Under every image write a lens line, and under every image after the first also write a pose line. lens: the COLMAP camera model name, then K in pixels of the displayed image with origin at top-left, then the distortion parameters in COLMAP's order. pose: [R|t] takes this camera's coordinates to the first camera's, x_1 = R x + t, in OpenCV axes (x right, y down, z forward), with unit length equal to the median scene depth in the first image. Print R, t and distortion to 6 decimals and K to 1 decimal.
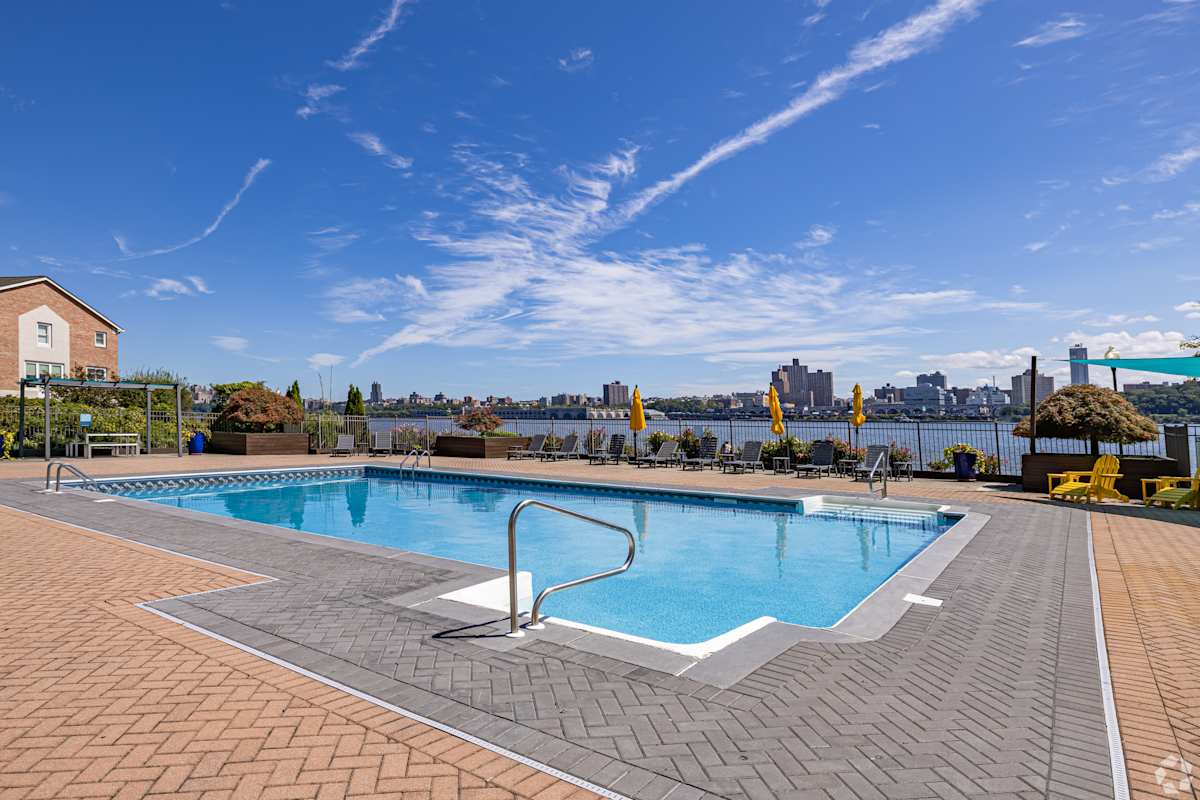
lens RADIAL K [[838.0, 0, 602.8], [0, 838.0, 377.2], [0, 0, 1]] dist [0.000508, 0.001021]
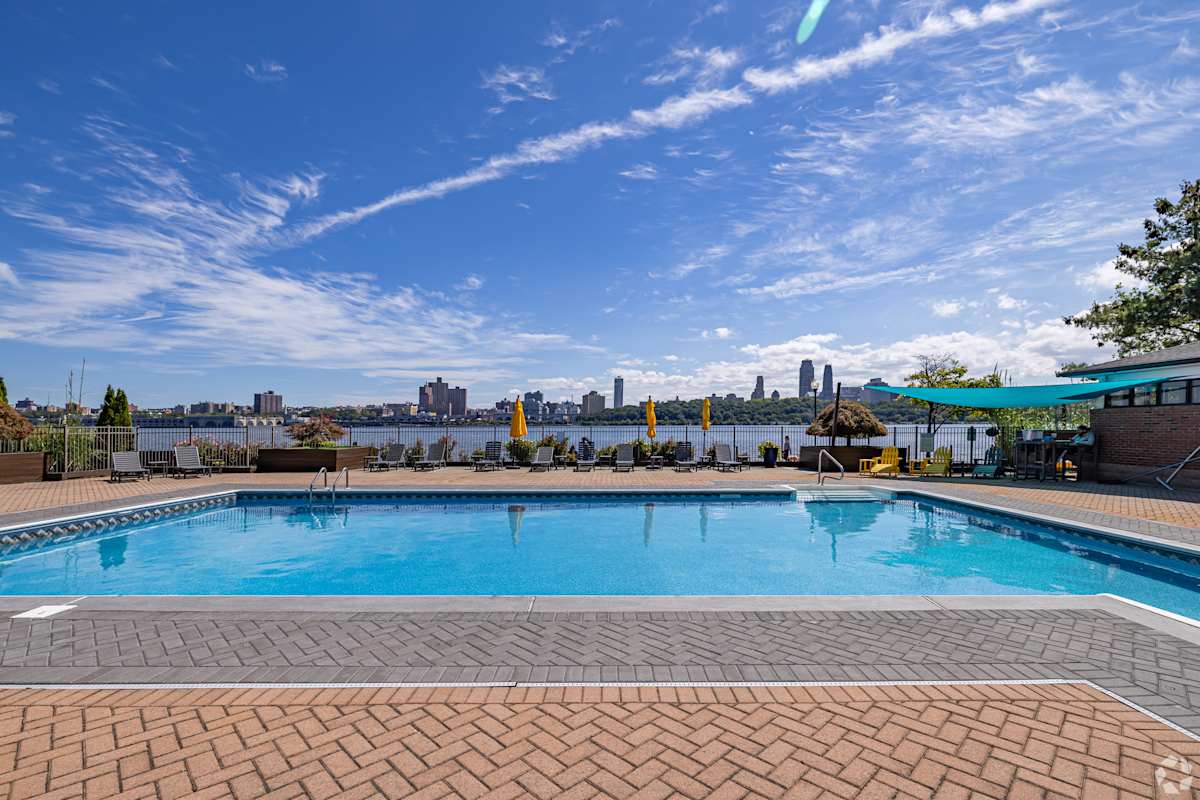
lens RADIAL K [[596.0, 0, 600.6], [0, 596.0, 407.8], [0, 0, 1]] dist [-0.000539, 0.000437]
pose [[0.748011, 0.009583, 0.663617, -0.187068], [-0.024723, 0.999604, 0.013432, 0.006087], [-0.663226, -0.026454, 0.747952, 0.172382]]
